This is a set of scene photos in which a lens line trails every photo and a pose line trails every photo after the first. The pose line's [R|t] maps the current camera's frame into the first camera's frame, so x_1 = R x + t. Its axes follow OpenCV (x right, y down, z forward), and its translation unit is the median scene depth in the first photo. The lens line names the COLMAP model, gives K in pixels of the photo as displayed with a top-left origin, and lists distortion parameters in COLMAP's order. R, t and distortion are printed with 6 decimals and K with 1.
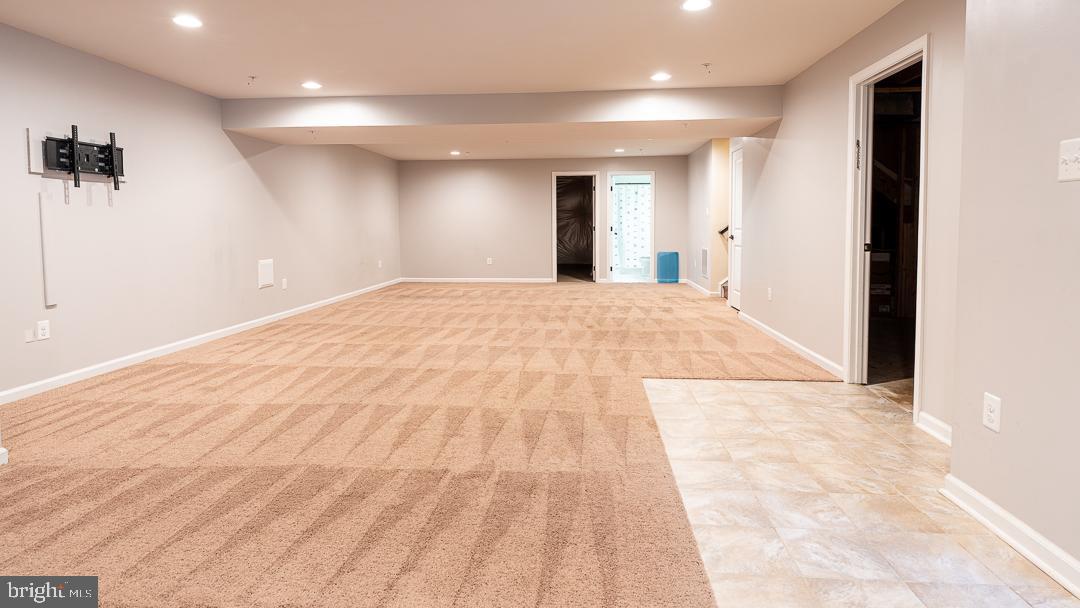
lens RADIAL K [[586.0, 0, 535.2], [0, 586.0, 254.3], [0, 0, 1]] dist [-0.003135, -0.000290]
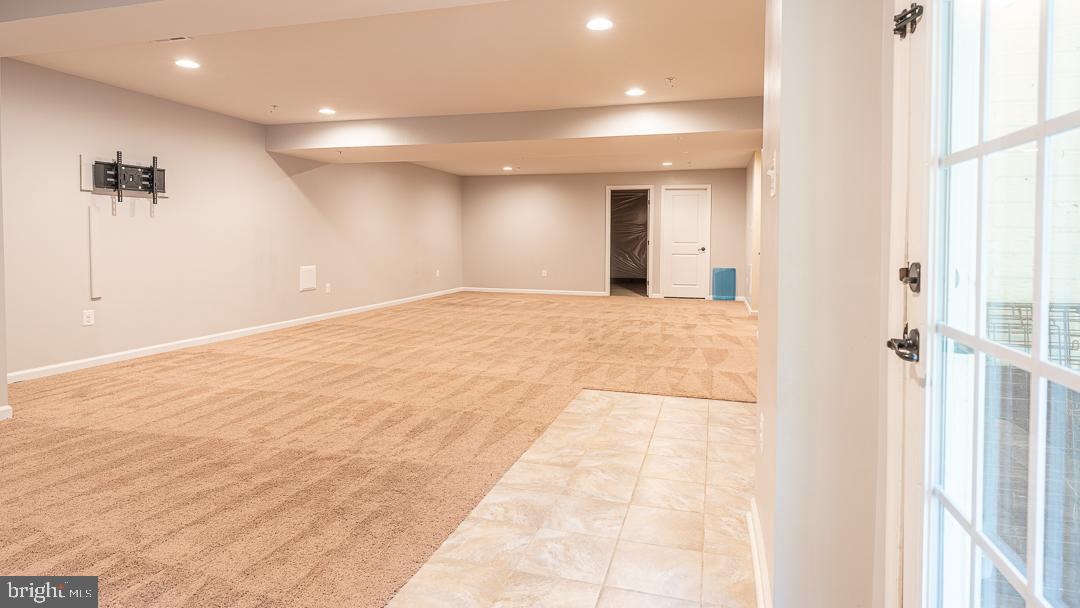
lens RADIAL K [[586.0, 0, 535.2], [0, 586.0, 254.3], [0, 0, 1]] dist [-0.003135, -0.000290]
pose [[0.979389, 0.017542, -0.201221, 0.291636], [-0.022194, 0.999536, -0.020885, 0.000963], [0.200761, 0.024920, 0.979323, -0.017803]]
